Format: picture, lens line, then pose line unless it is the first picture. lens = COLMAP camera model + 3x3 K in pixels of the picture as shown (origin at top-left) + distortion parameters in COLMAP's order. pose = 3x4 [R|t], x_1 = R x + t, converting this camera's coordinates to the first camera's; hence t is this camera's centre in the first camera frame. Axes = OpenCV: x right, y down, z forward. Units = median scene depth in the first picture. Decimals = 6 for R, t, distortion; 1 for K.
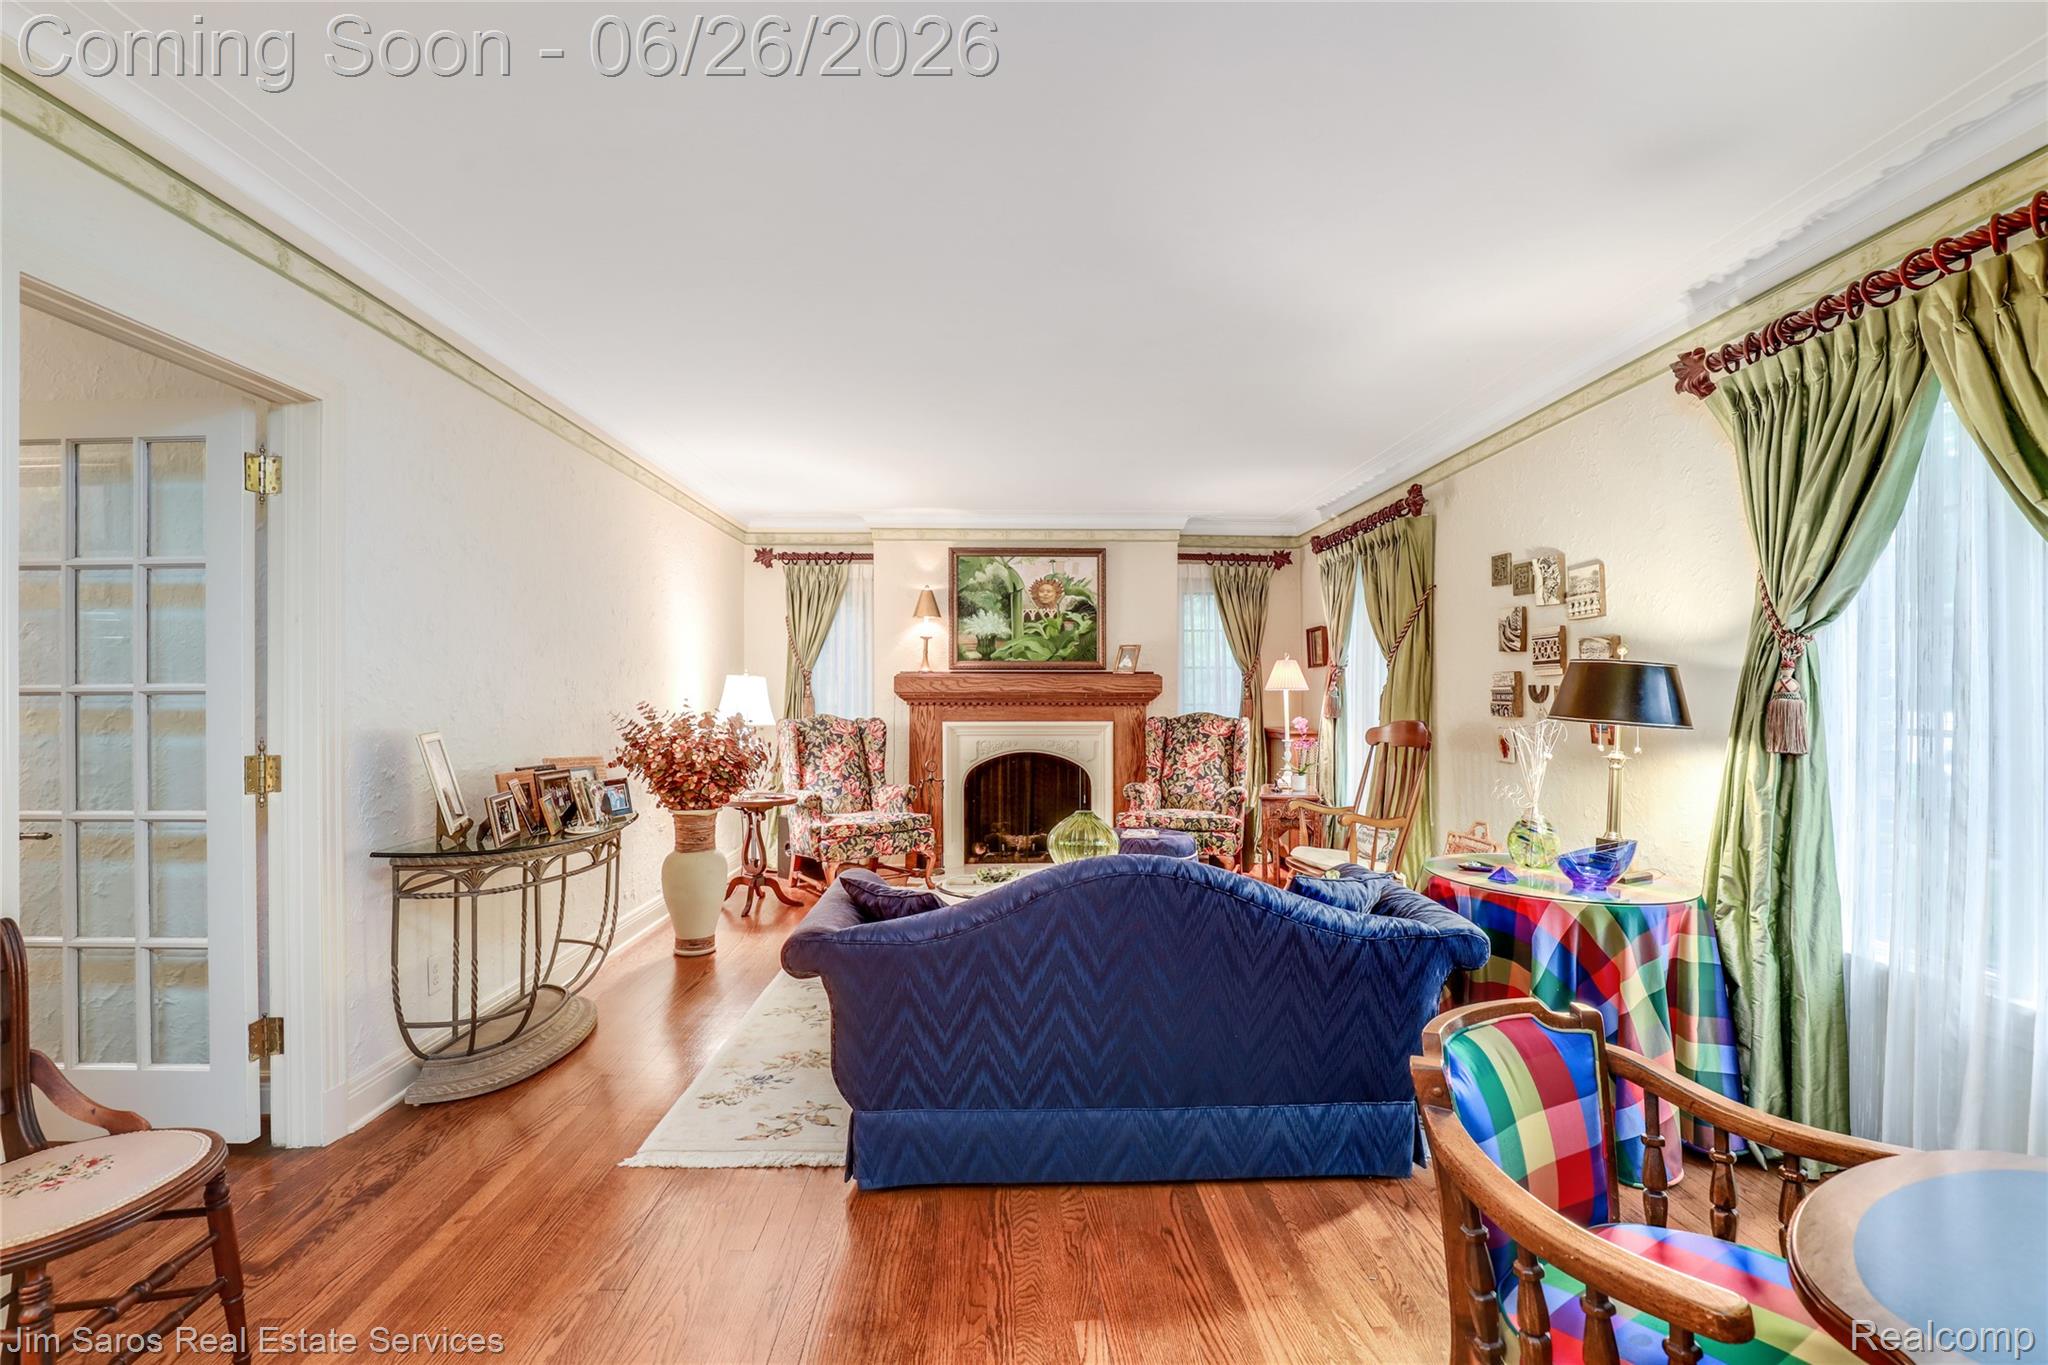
lens RADIAL K [[960.2, 0, 1025.2], [0, 960.2, 714.5], [0, 0, 1]] dist [-0.026720, 0.000562]
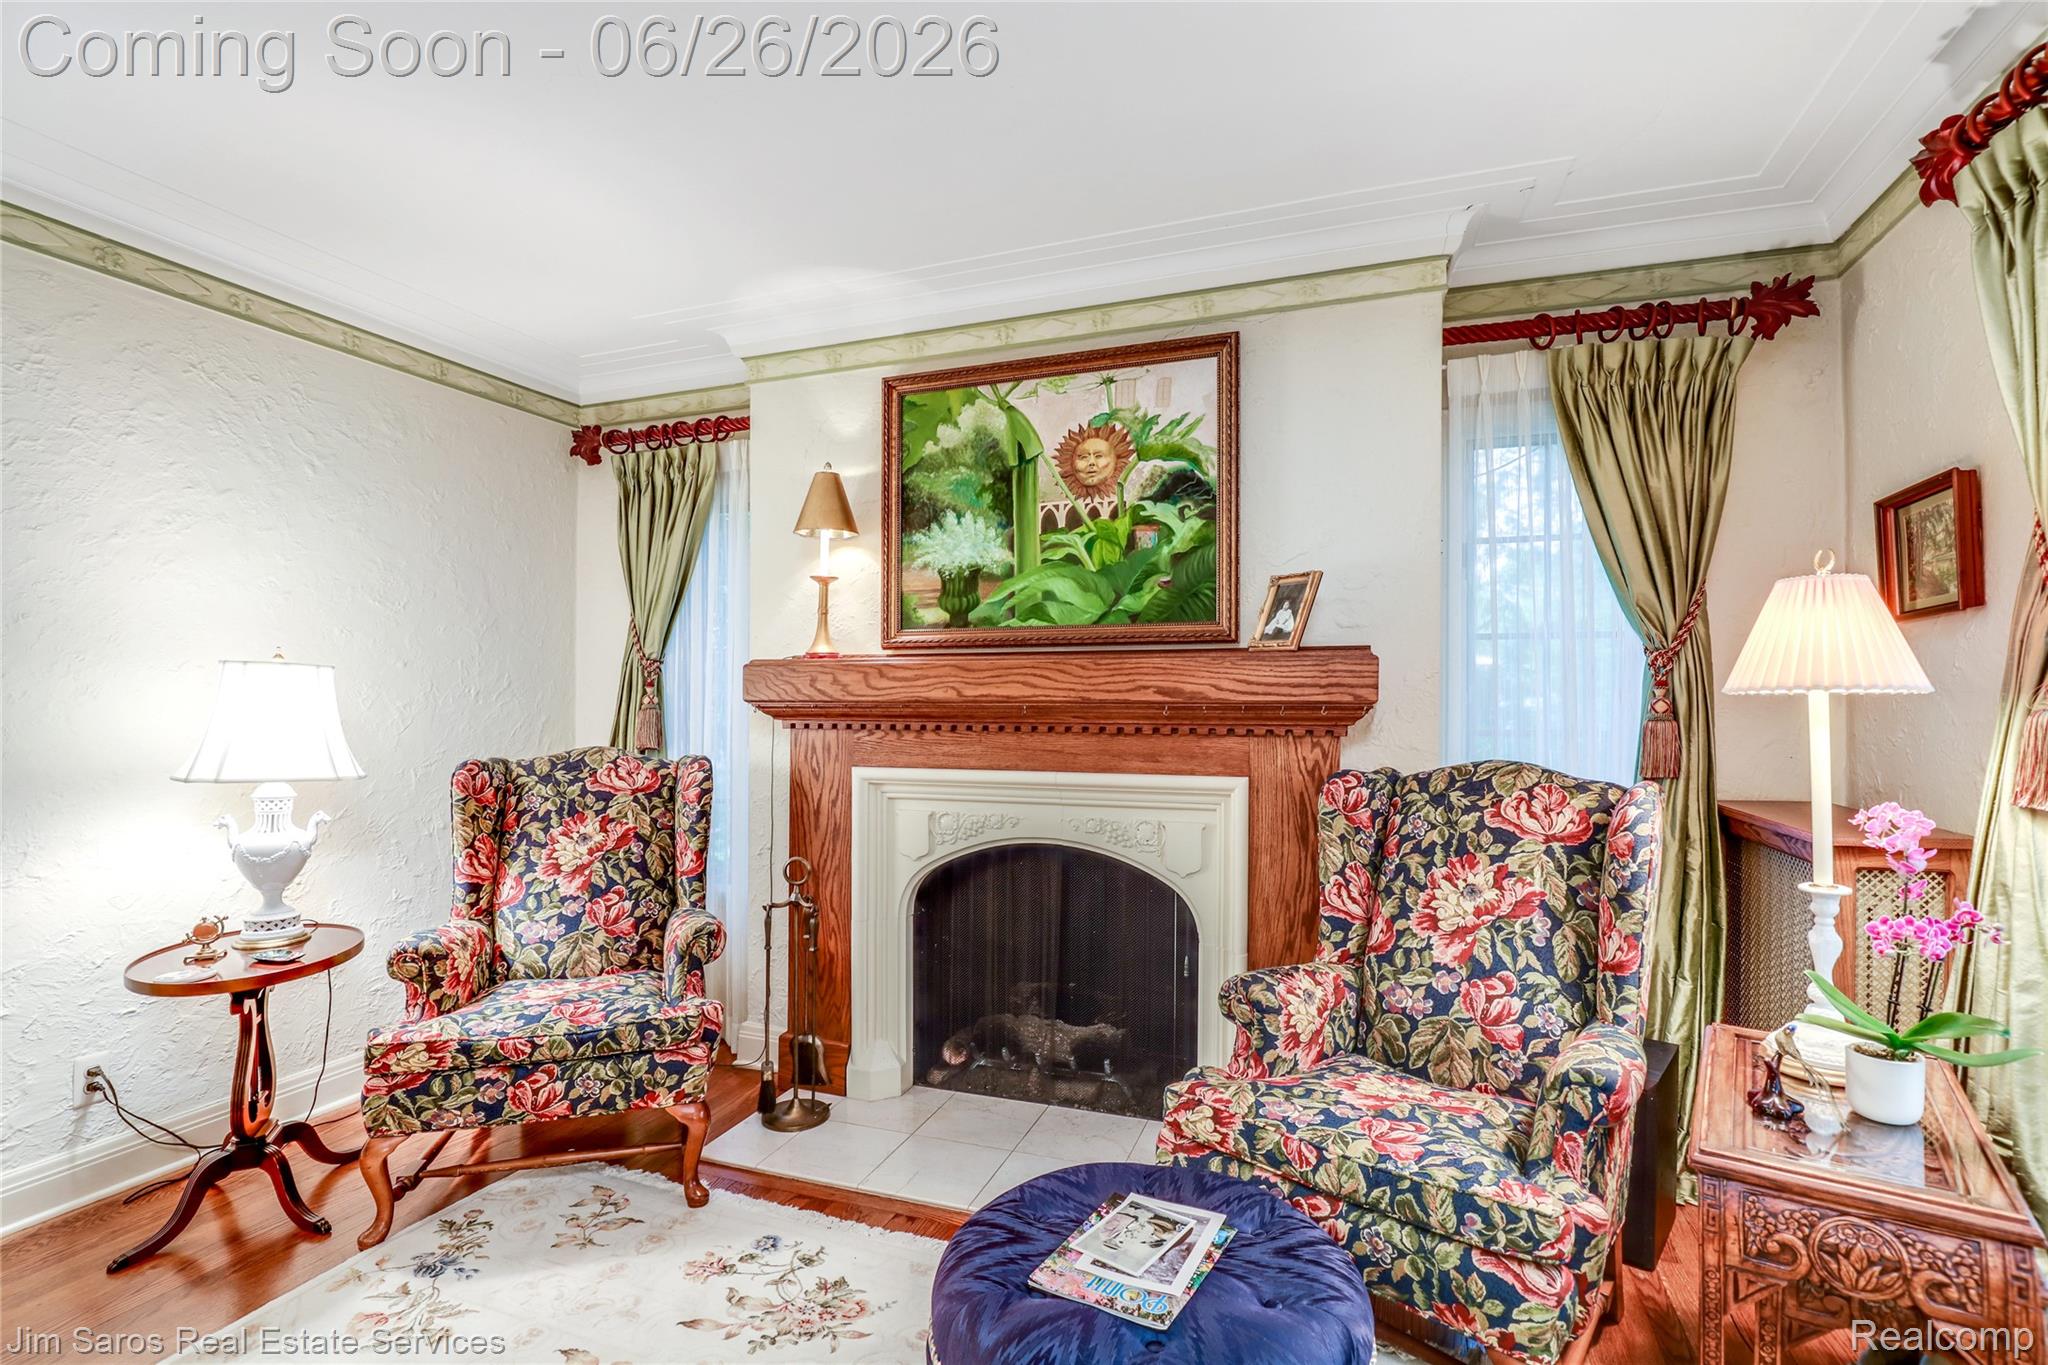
lens RADIAL K [[960.2, 0, 1025.2], [0, 960.2, 714.5], [0, 0, 1]] dist [-0.026720, 0.000562]
pose [[0.925262, 0.005644, -0.379287, 0.152380], [-0.008855, 0.999938, -0.006721, -0.014146], [0.379225, 0.009577, 0.925255, 0.611142]]
